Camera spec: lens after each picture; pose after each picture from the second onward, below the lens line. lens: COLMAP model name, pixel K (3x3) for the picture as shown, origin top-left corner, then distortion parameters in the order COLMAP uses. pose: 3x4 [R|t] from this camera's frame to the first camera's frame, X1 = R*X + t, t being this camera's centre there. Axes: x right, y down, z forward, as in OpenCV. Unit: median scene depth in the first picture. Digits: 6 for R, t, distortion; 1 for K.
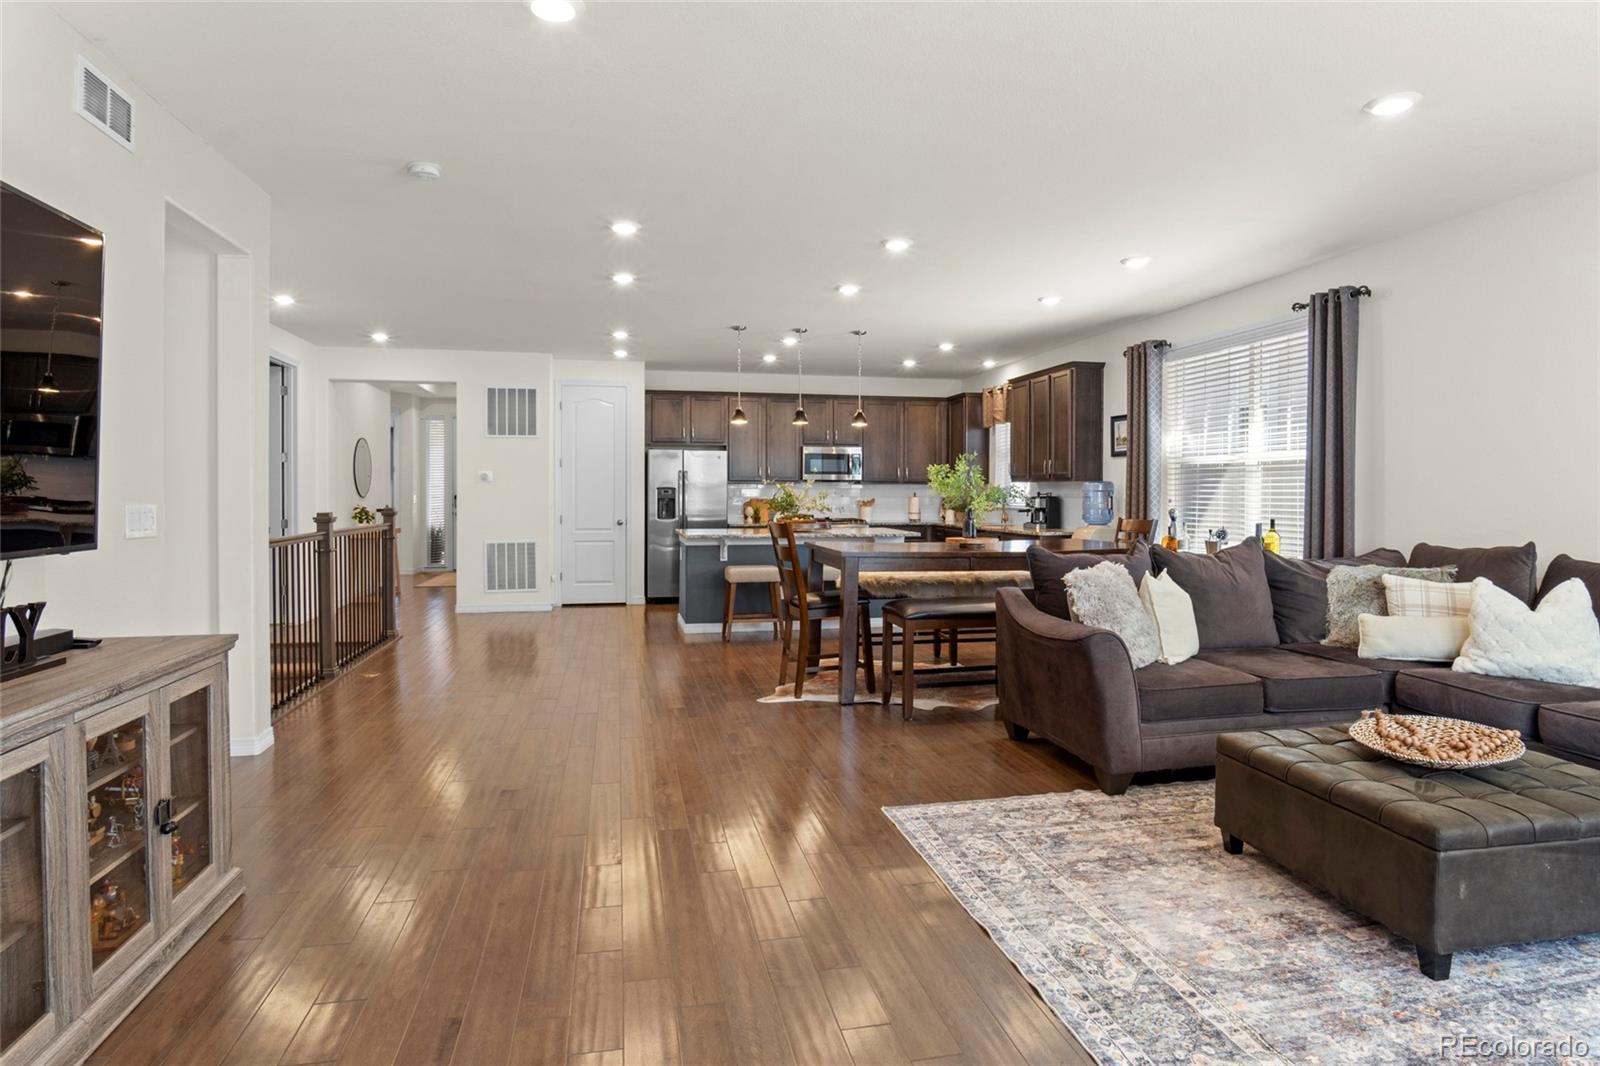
lens RADIAL K [[873.1, 0, 806.6], [0, 873.1, 509.8], [0, 0, 1]] dist [-0.032314, 0.008161]
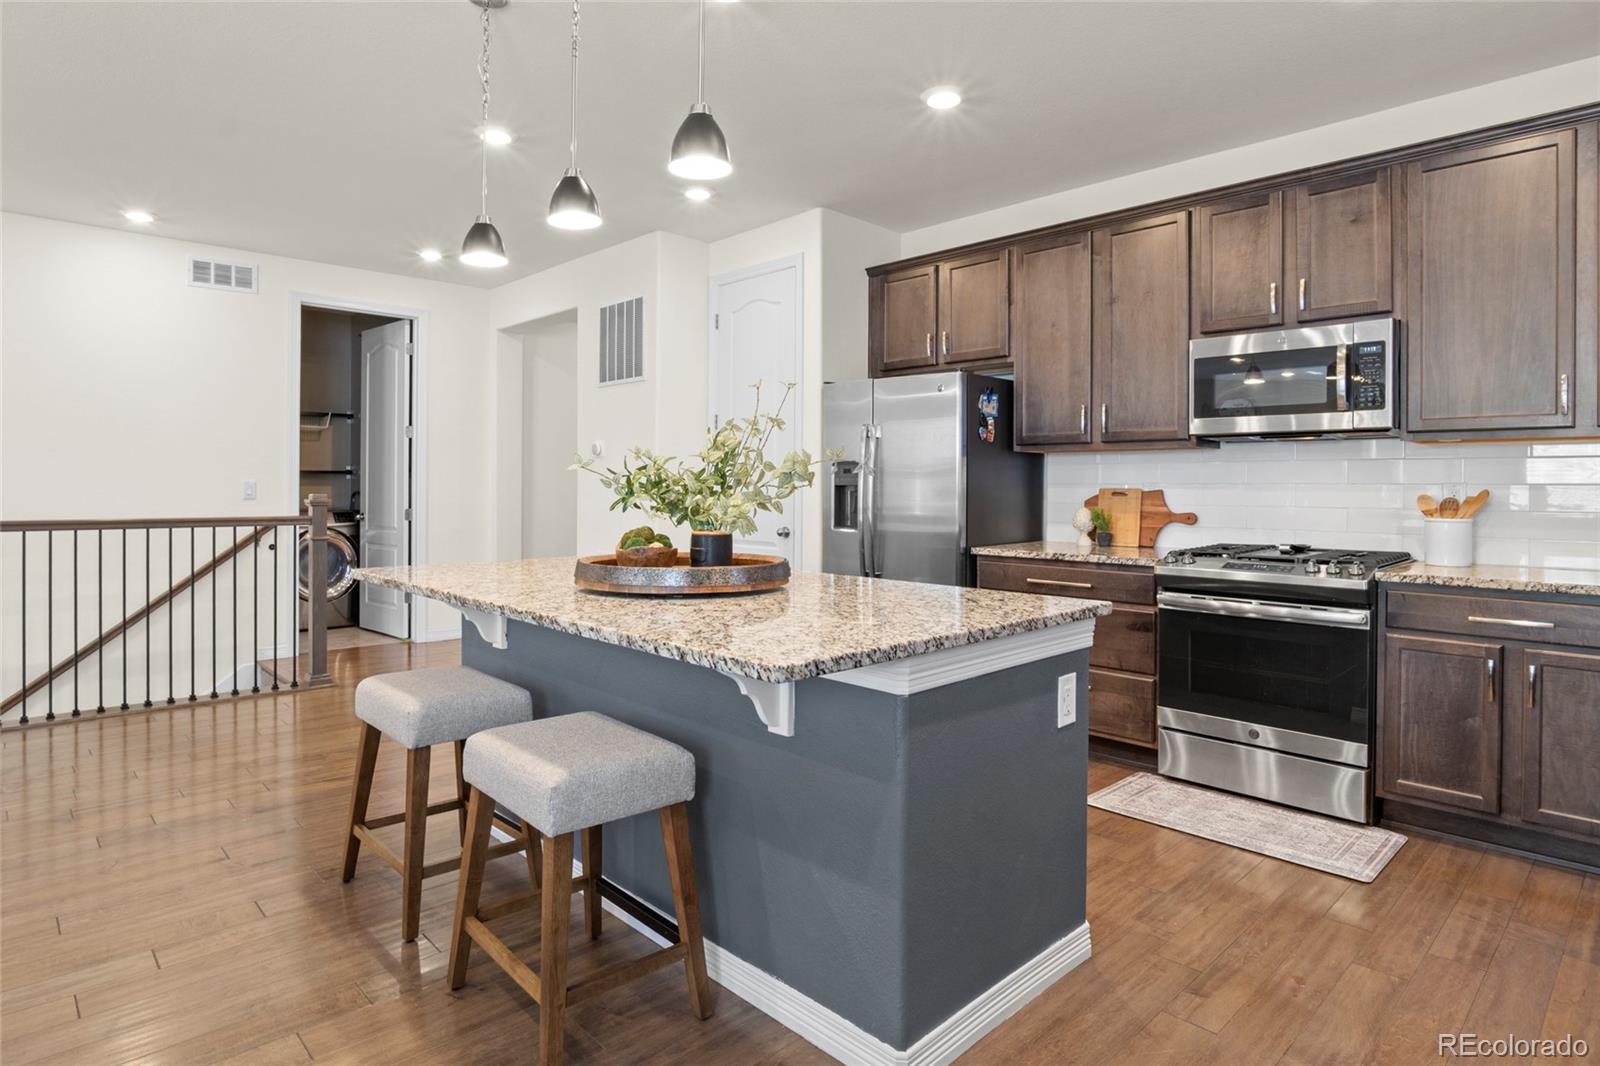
lens RADIAL K [[851.0, 0, 791.9], [0, 851.0, 507.3], [0, 0, 1]] dist [-0.041427, -0.000529]
pose [[0.522208, 0.022302, -0.852526, 0.579261], [-0.025930, 0.999611, 0.010266, -0.012234], [0.852424, 0.016745, 0.522584, 1.954370]]
